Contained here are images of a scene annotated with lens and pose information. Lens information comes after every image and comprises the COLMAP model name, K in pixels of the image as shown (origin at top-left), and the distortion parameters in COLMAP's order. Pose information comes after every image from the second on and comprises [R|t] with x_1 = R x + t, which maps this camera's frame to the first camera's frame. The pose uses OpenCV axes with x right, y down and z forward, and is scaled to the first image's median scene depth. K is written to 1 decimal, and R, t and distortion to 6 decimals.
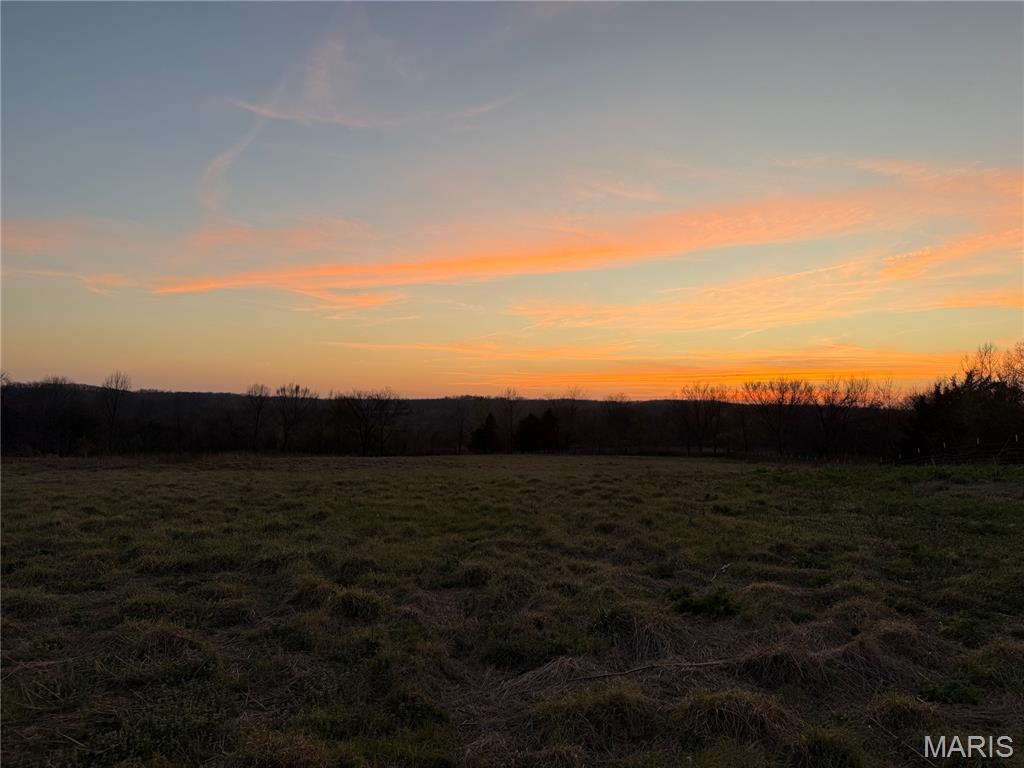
lens RADIAL K [[718.2, 0, 514.1], [0, 718.2, 379.4], [0, 0, 1]] dist [0.064062, -0.091974]
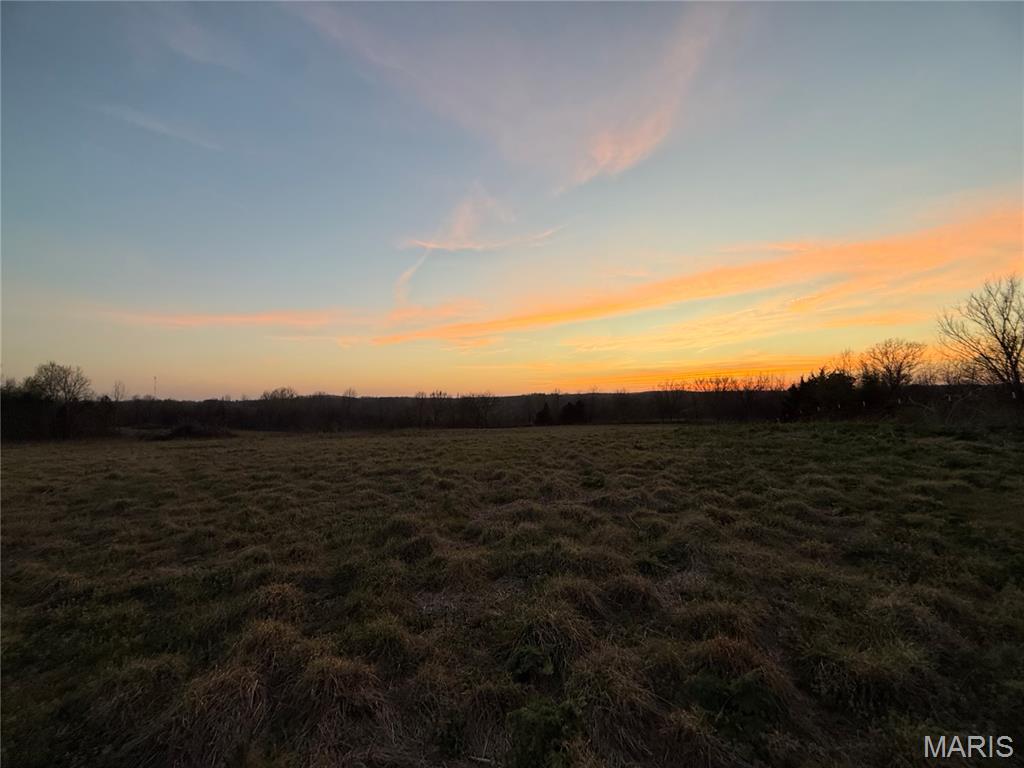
lens RADIAL K [[404.6, 0, 507.9], [0, 404.6, 384.2], [0, 0, 1]] dist [-0.002353, 0.000440]
pose [[0.991045, -0.041930, -0.126774, 0.113919], [0.041940, 0.999117, -0.002597, -0.007770], [0.126771, -0.002743, 0.991928, -0.206496]]
